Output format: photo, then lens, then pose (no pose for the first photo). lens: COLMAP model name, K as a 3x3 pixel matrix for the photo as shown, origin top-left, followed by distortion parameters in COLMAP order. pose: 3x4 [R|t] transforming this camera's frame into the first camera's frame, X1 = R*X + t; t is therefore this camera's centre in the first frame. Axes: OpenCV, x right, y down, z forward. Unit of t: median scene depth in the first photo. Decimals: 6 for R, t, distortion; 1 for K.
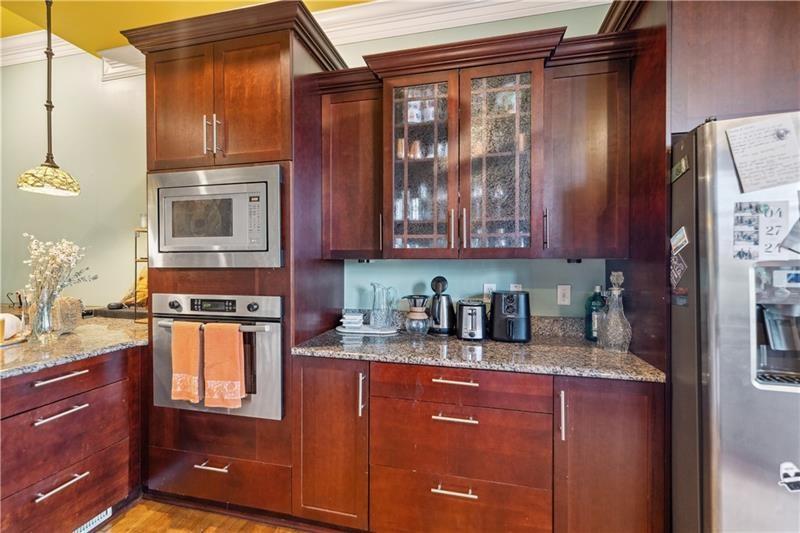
lens RADIAL K [[330.4, 0, 404.8], [0, 330.4, 263.1], [0, 0, 1]] dist [0.003717, -0.000327]
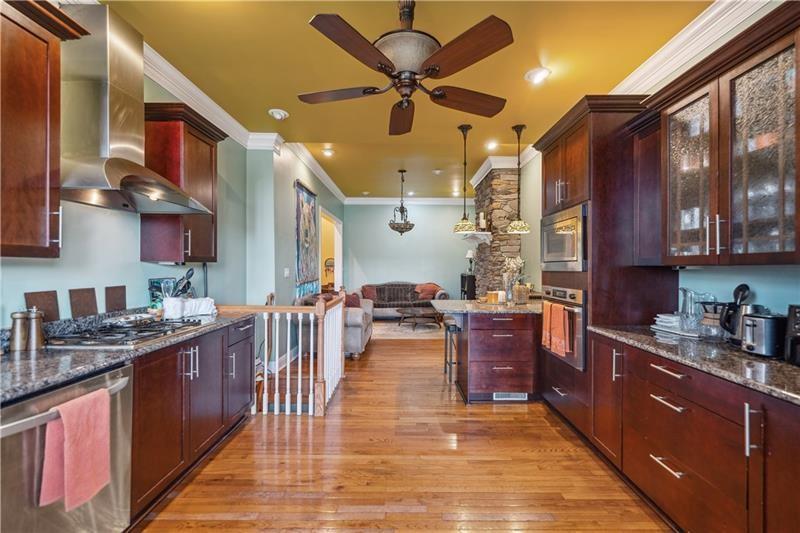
lens RADIAL K [[354.9, 0, 419.6], [0, 354.9, 267.5], [0, 0, 1]] dist [0.002625, -0.002835]
pose [[0.257166, 0.000086, -0.966367, 0.980467], [-0.007641, 0.999969, -0.001944, 0.004949], [0.966337, 0.007884, 0.257158, -0.138293]]
